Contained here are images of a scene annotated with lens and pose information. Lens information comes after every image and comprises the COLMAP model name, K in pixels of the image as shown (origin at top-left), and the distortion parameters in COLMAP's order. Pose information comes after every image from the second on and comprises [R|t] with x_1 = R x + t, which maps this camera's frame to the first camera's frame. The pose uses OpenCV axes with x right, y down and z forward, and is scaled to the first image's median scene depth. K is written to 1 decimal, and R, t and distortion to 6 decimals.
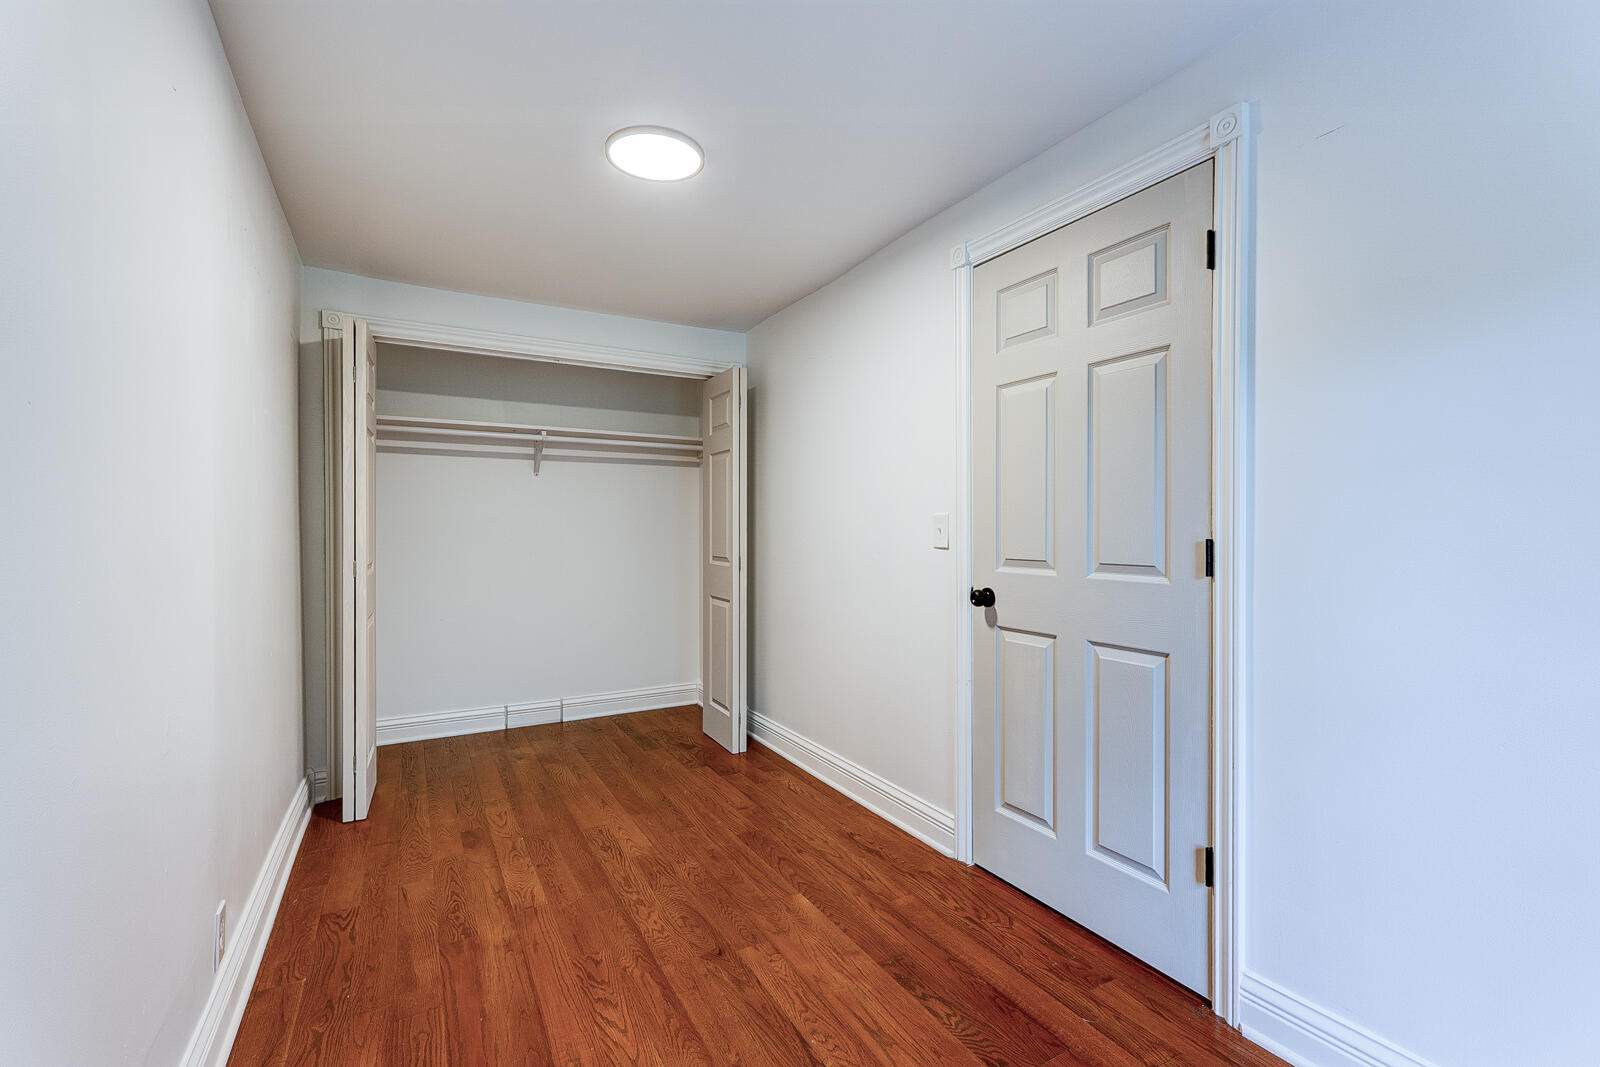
lens RADIAL K [[695.7, 0, 800.0], [0, 695.7, 533.5], [0, 0, 1]] dist [0.002708, 0.000604]
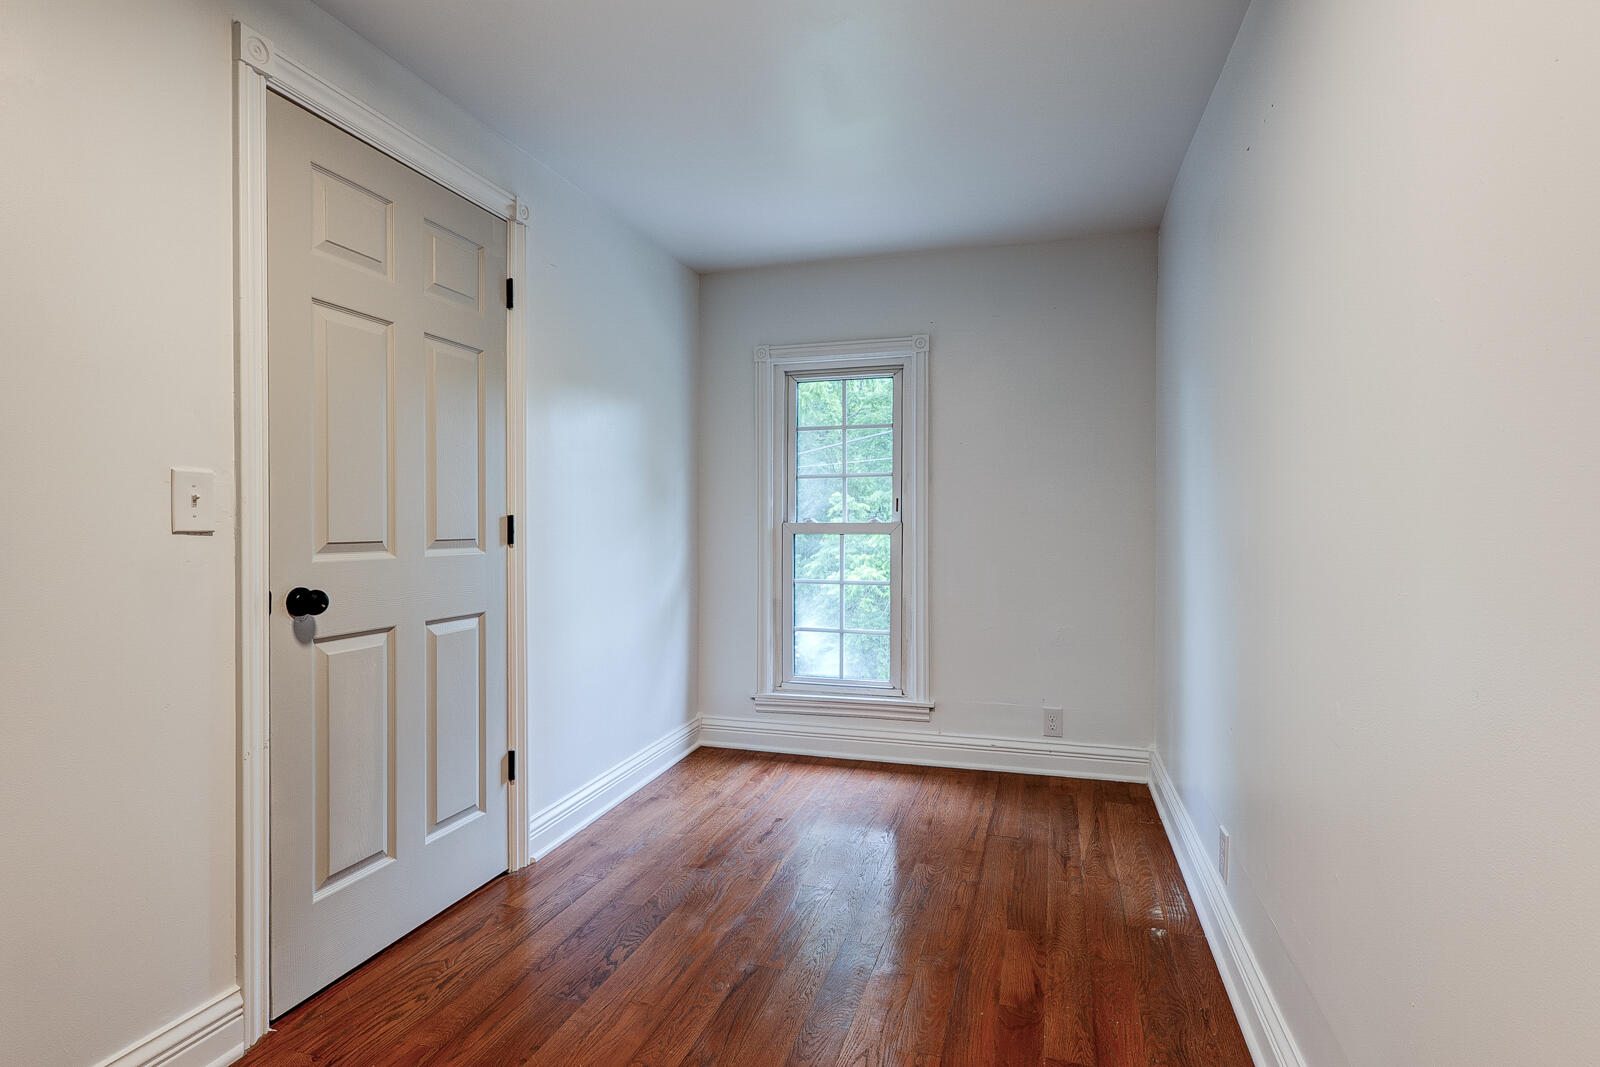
lens RADIAL K [[787.5, 0, 800.0], [0, 787.5, 533.5], [0, 0, 1]] dist [0.000670, 0.000711]
pose [[-0.681052, -0.012591, 0.732127, -0.733122], [0.002815, 0.999800, 0.019813, 0.013443], [-0.732230, 0.015554, -0.680880, 1.368492]]
